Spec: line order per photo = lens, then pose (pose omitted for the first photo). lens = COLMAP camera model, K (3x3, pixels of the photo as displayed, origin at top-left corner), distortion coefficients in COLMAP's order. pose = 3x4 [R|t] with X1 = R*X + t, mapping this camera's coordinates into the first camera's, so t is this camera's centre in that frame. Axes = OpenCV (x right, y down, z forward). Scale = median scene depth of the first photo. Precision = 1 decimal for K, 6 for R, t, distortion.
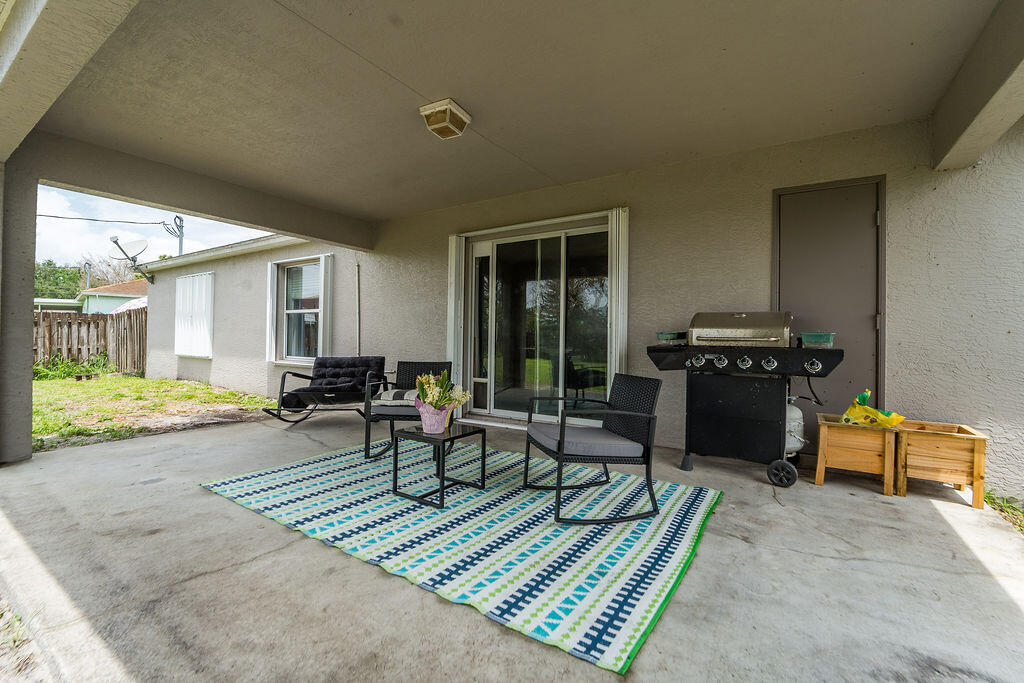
lens RADIAL K [[440.9, 0, 497.8], [0, 440.9, 330.4], [0, 0, 1]] dist [-0.014954, -0.000370]
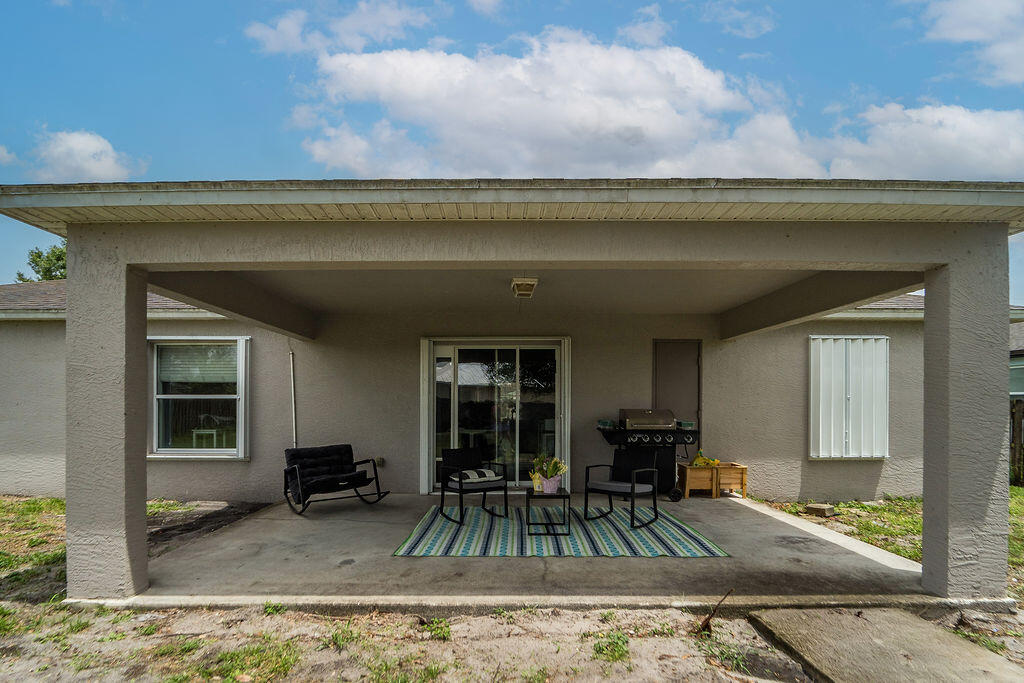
lens RADIAL K [[484.2, 0, 491.9], [0, 484.2, 390.5], [0, 0, 1]] dist [-0.010361, -0.000038]
pose [[0.841904, -0.001025, 0.539627, -1.099342], [0.003294, 0.999989, -0.003240, -0.121162], [-0.539618, 0.004505, 0.841898, -0.337356]]
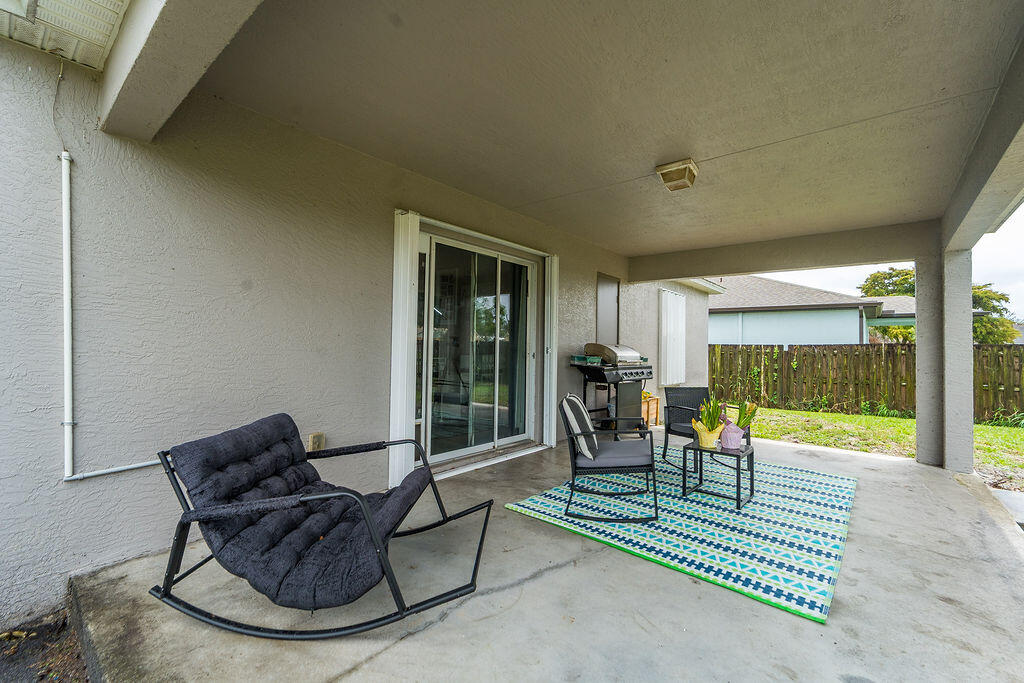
lens RADIAL K [[431.5, 0, 510.9], [0, 431.5, 349.7], [0, 0, 1]] dist [-0.008902, -0.000161]
pose [[0.116623, -0.016503, 0.993039, -1.230691], [-0.034785, 0.999181, 0.020690, -0.044744], [-0.992567, -0.036956, 0.115954, 1.280432]]
